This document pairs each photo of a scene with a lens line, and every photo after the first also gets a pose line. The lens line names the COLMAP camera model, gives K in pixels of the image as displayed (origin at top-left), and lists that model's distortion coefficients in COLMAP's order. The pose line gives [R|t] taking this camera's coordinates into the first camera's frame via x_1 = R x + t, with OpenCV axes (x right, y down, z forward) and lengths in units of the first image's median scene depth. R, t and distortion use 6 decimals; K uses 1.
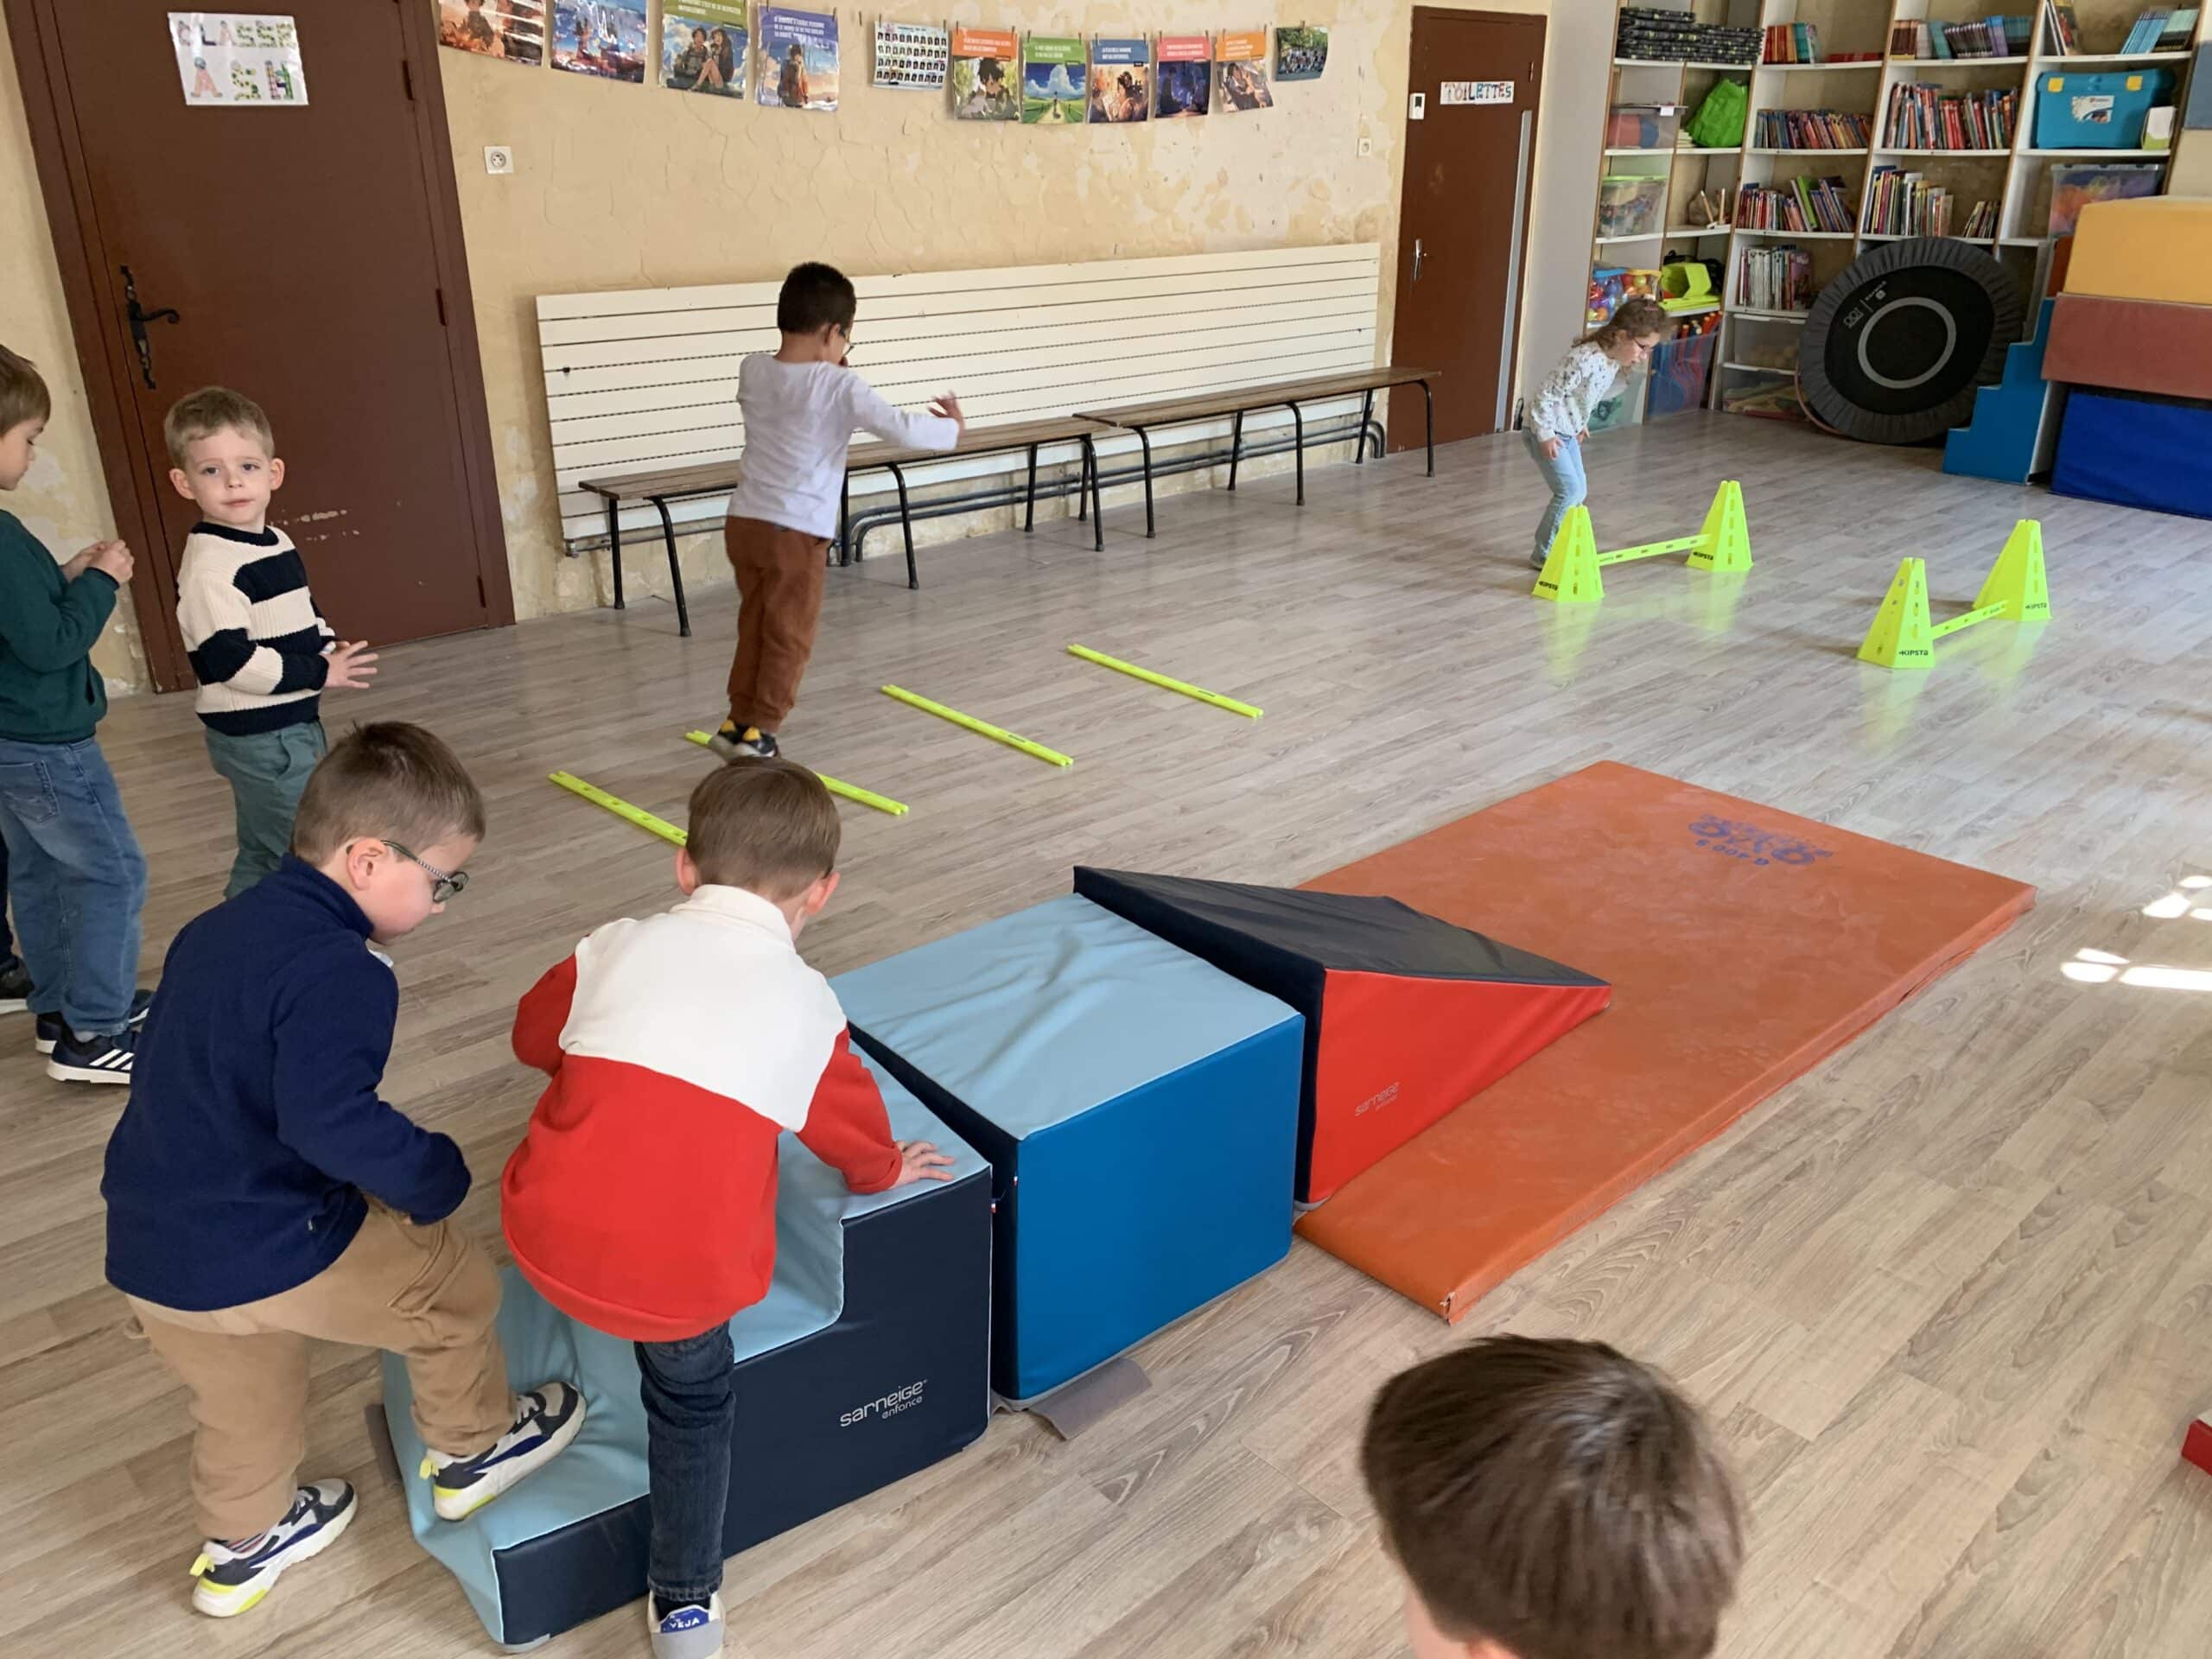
lens RADIAL K [[1661.5, 0, 1101.9], [0, 1661.5, 807.2], [0, 0, 1]] dist [0.027147, -0.025060]
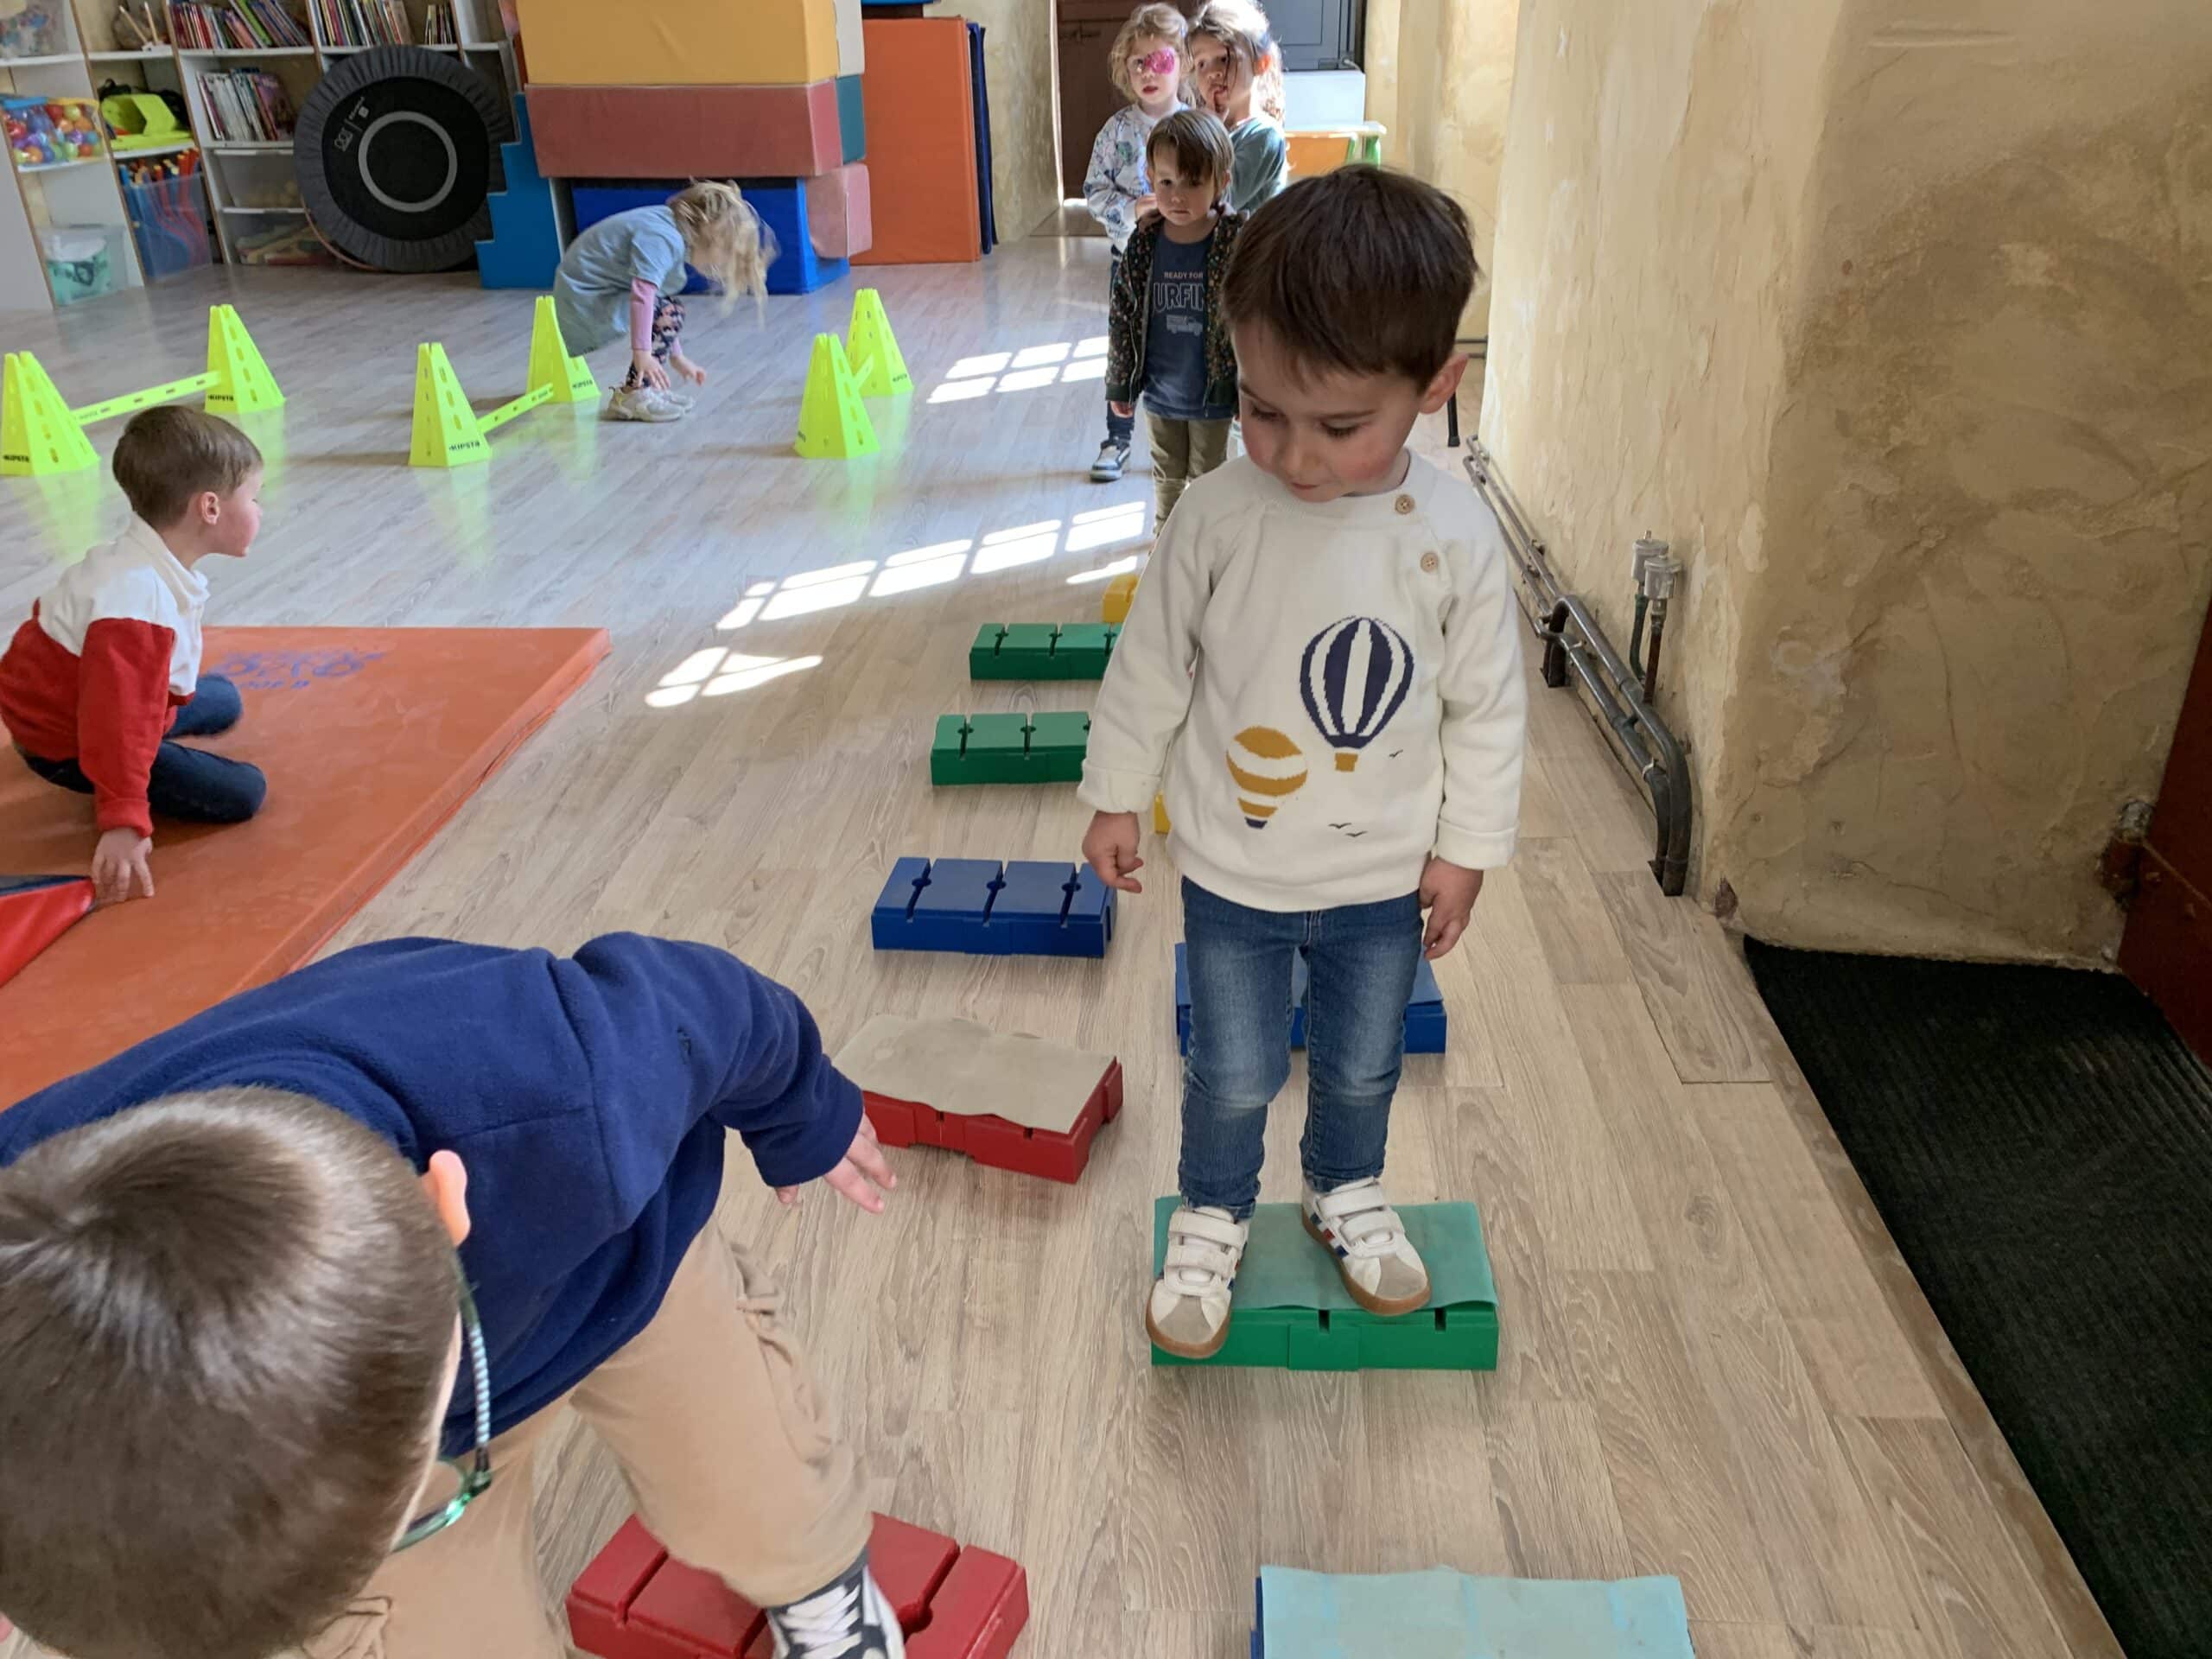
lens RADIAL K [[1661.5, 0, 1113.1], [0, 1661.5, 836.1], [0, 0, 1]] dist [0.027147, -0.025060]
pose [[0.717279, -0.322048, 0.617896, 0.100621], [0.282298, 0.945055, 0.164860, 0.052997], [-0.637039, 0.056180, 0.768782, 0.081828]]
